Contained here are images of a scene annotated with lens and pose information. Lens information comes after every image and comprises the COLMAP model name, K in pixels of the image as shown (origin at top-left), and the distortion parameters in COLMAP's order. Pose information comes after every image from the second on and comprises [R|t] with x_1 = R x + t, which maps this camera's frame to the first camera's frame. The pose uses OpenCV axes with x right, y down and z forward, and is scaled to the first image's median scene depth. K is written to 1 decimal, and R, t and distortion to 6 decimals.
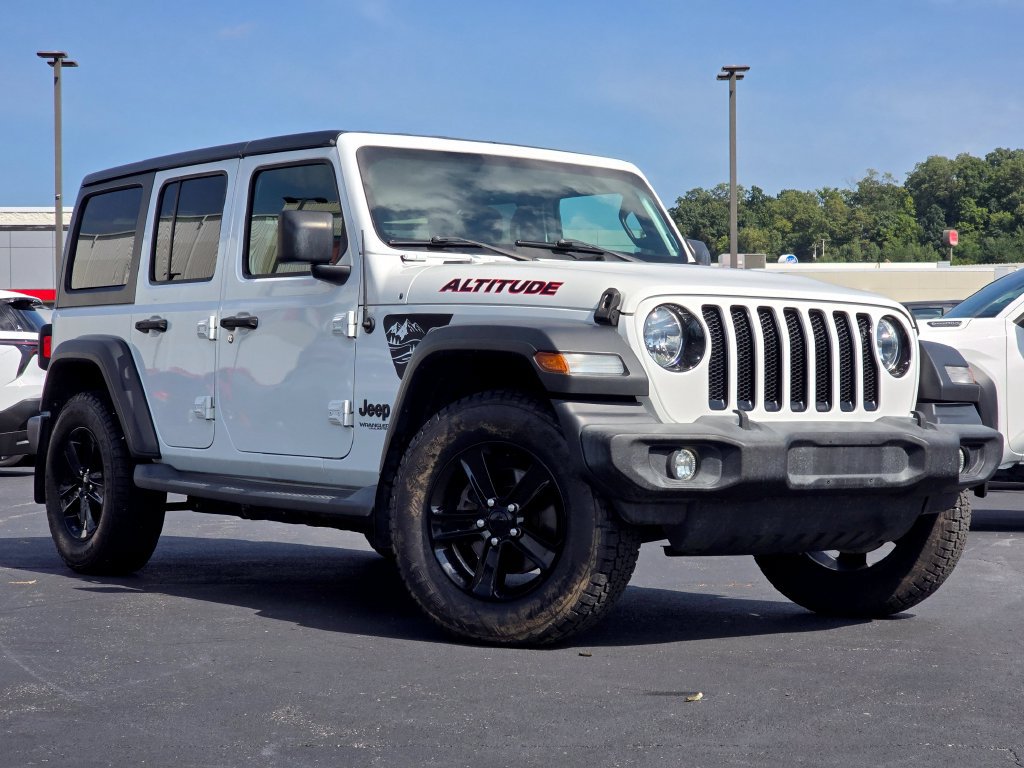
lens RADIAL K [[2005.8, 0, 512.0], [0, 2005.8, 384.0], [0, 0, 1]] dist [-0.014296, 0.036263]
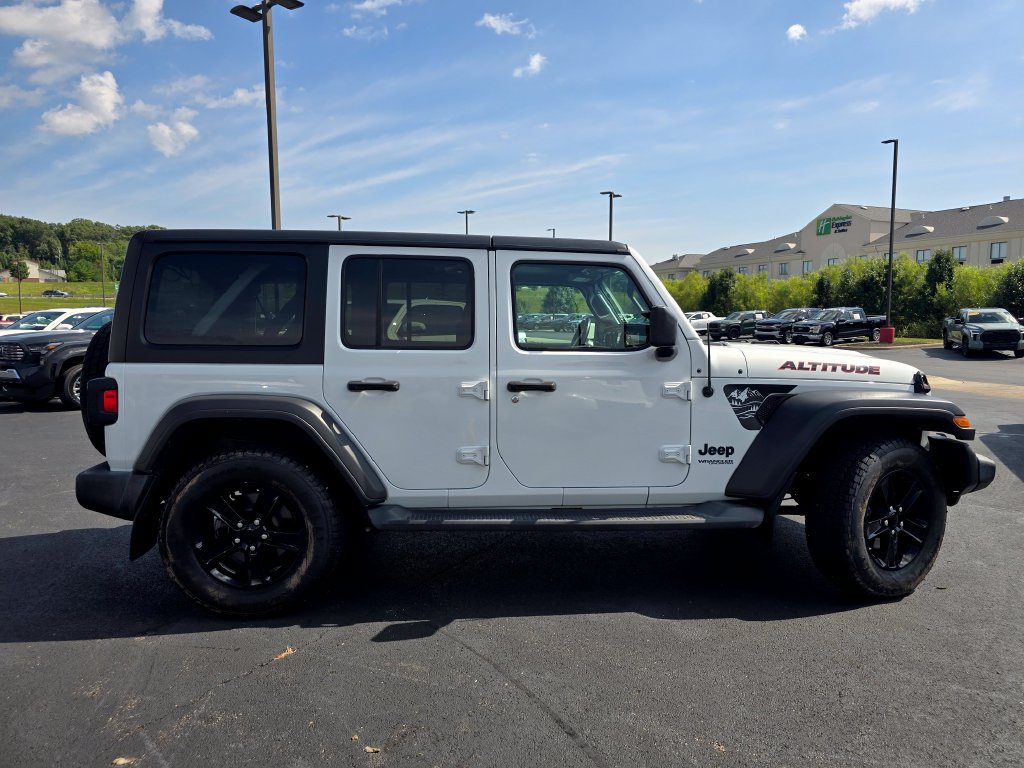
lens RADIAL K [[738.2, 0, 525.3], [0, 738.2, 382.8], [0, 0, 1]] dist [0.044853, 0.001948]
pose [[0.503369, -0.073279, 0.860959, -0.598722], [-0.004936, 0.996137, 0.087670, -0.082366], [-0.864057, -0.048380, 0.501063, 0.865168]]
